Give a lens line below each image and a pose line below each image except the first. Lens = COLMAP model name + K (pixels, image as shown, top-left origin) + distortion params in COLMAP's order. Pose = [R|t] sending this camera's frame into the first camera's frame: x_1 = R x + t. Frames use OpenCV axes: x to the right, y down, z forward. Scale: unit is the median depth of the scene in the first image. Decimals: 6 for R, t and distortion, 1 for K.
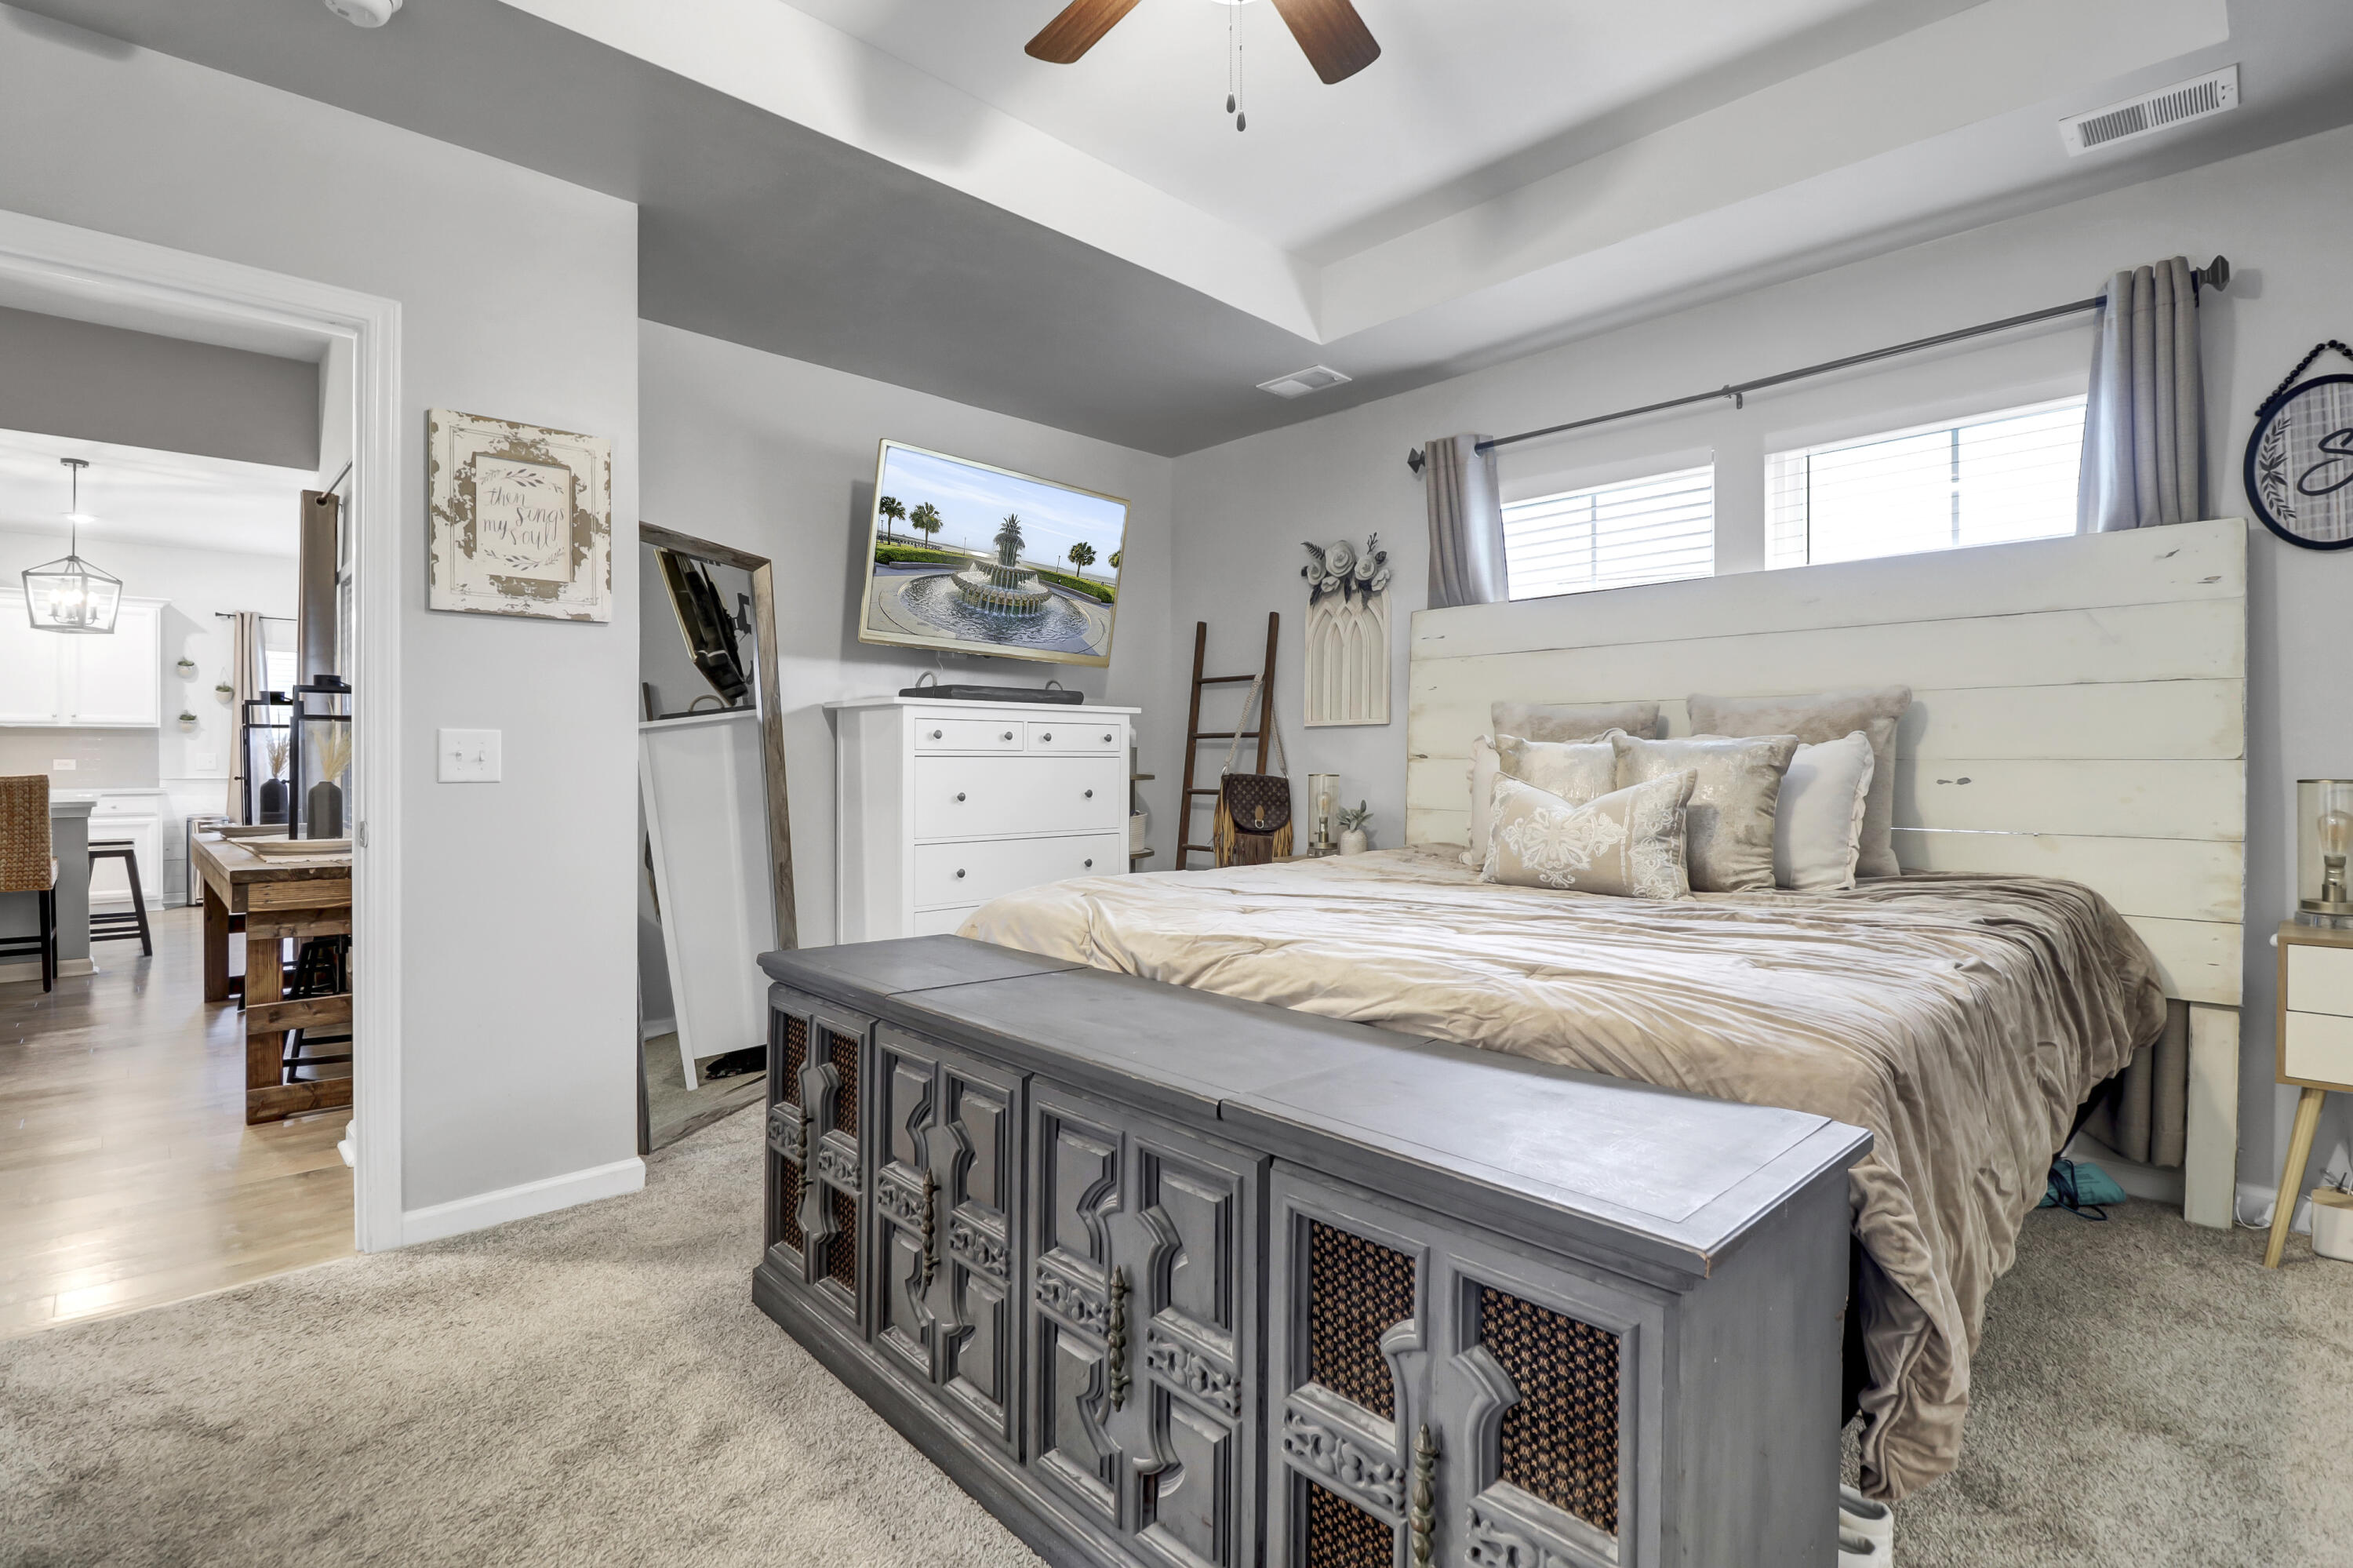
lens RADIAL K [[1122.9, 0, 1184.0], [0, 1122.9, 771.7], [0, 0, 1]] dist [0.002786, -0.010654]
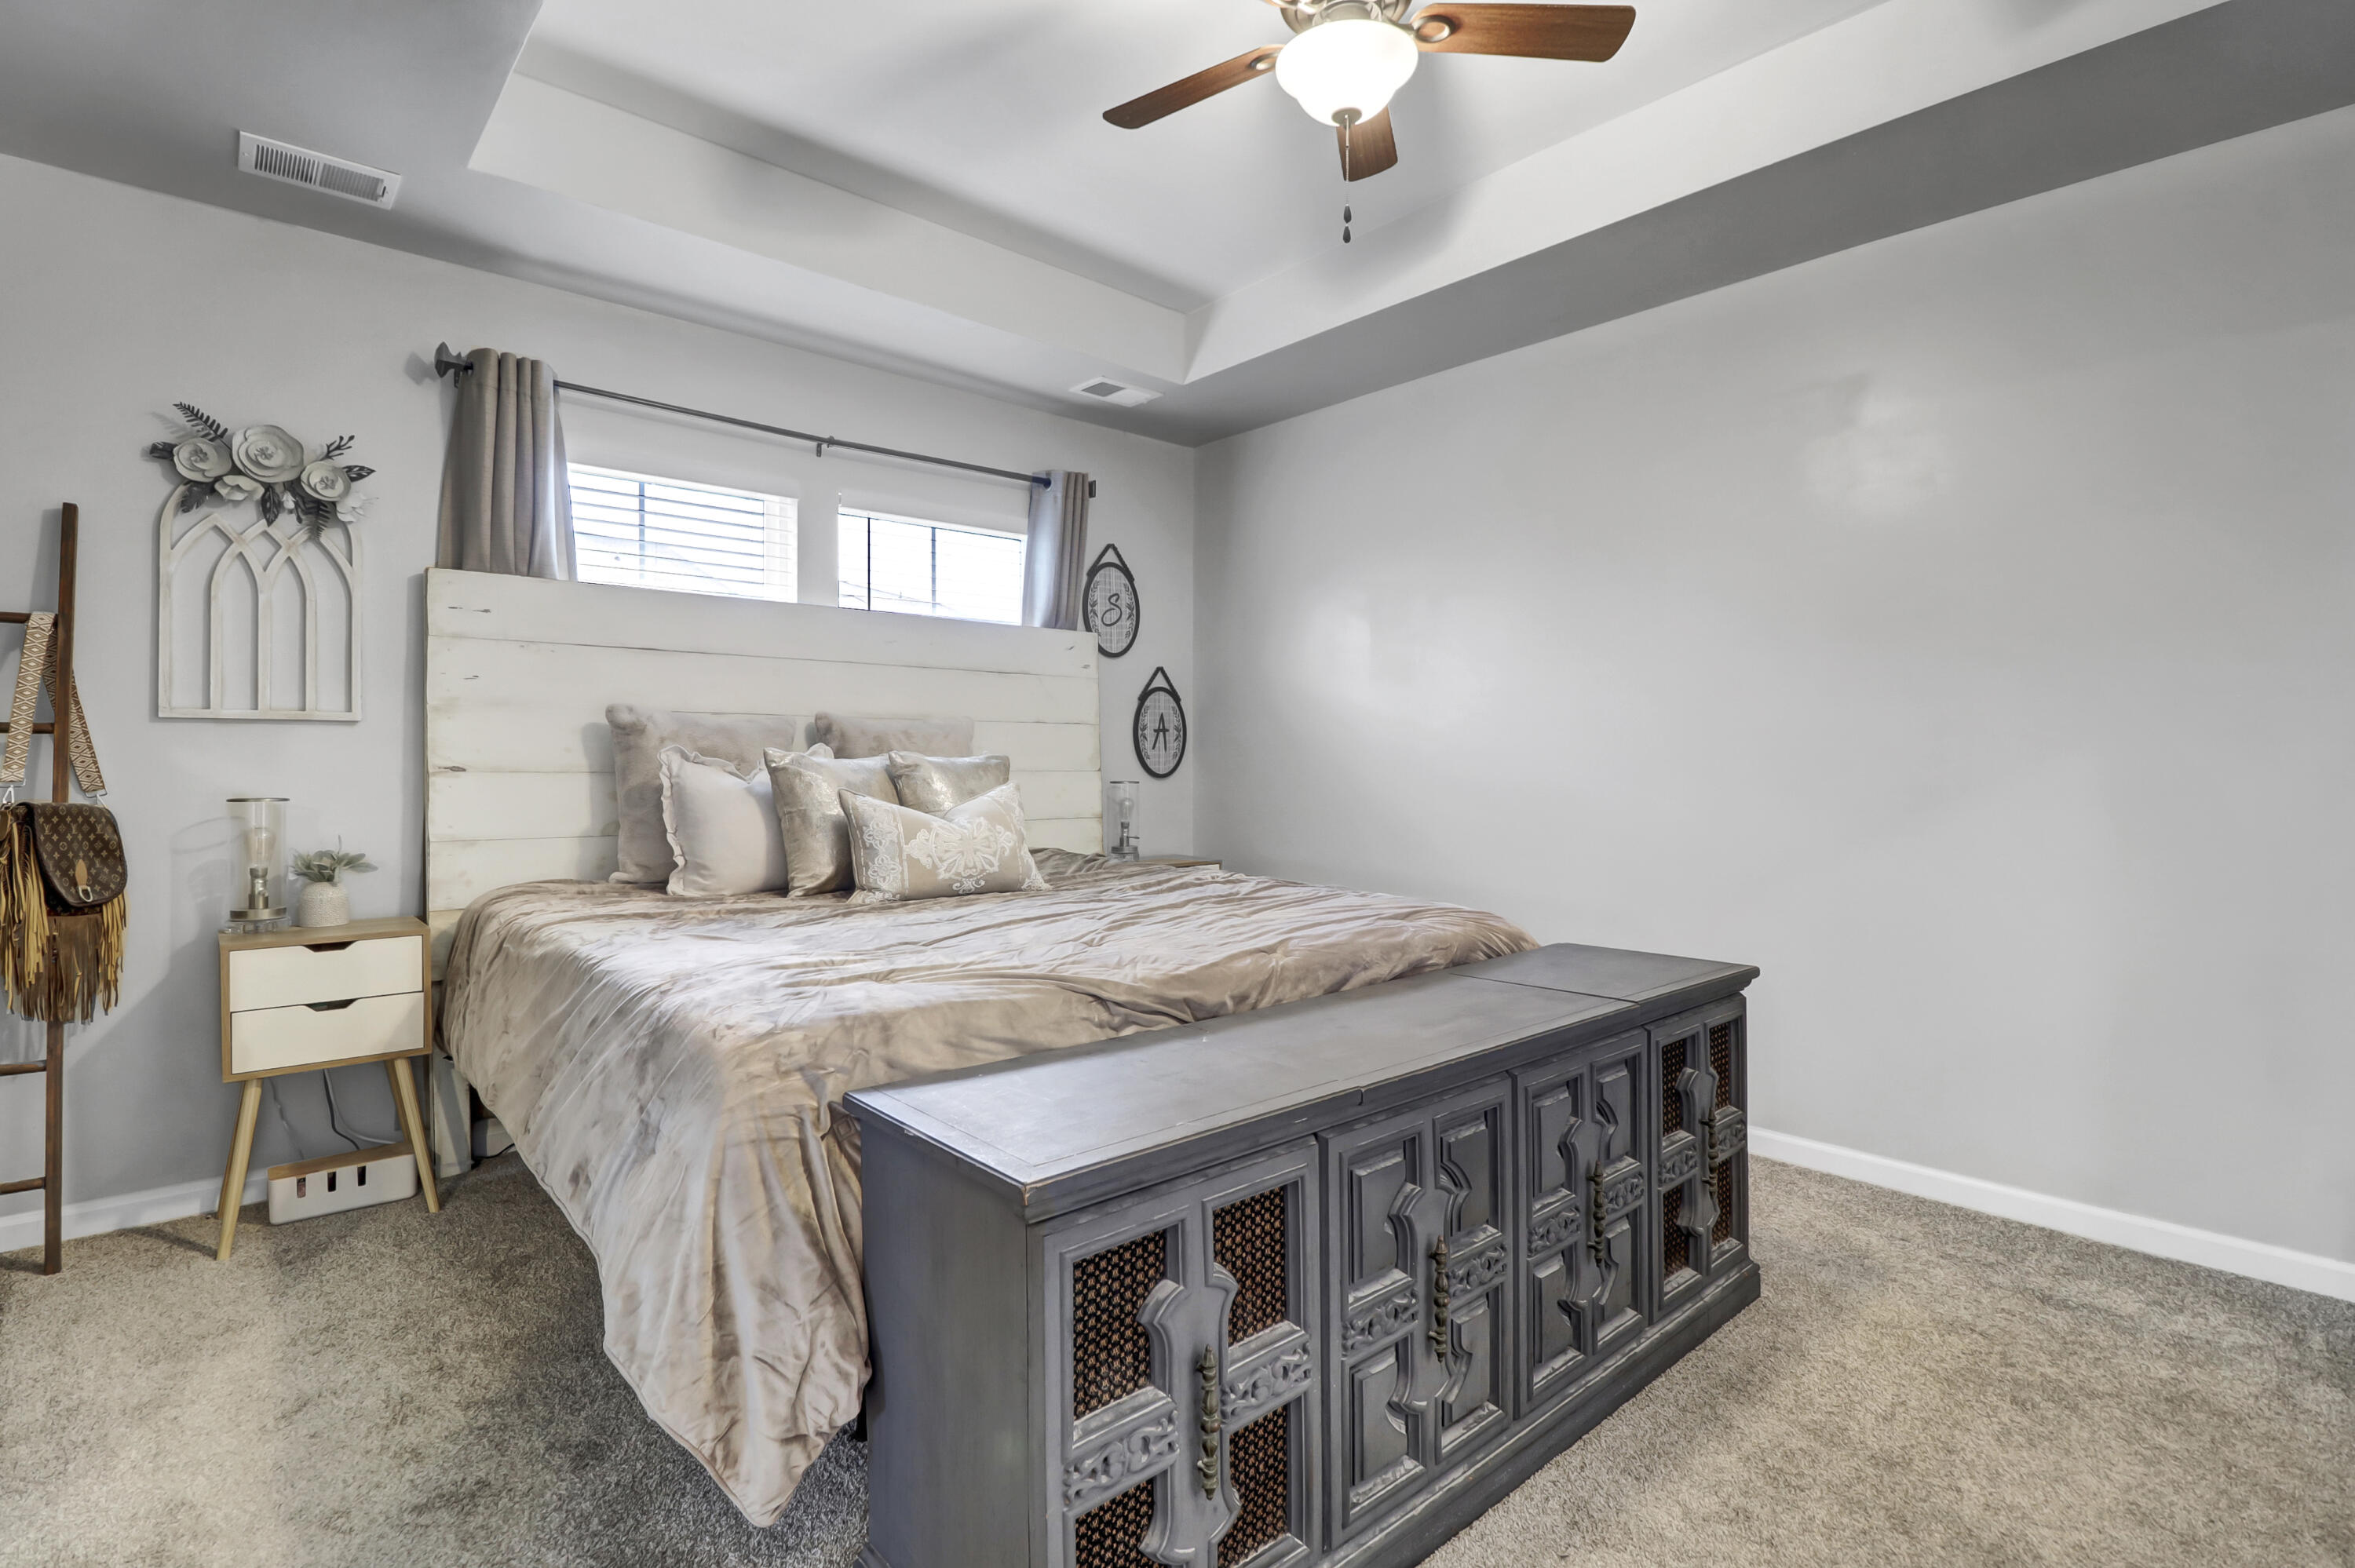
lens RADIAL K [[1113.5, 0, 1179.4], [0, 1113.5, 756.0], [0, 0, 1]] dist [0.002169, -0.012747]
pose [[0.040655, 0.007690, 0.999144, -0.637859], [0.006257, 0.999949, -0.007951, -0.017424], [-0.999154, 0.006575, 0.040605, 0.648701]]
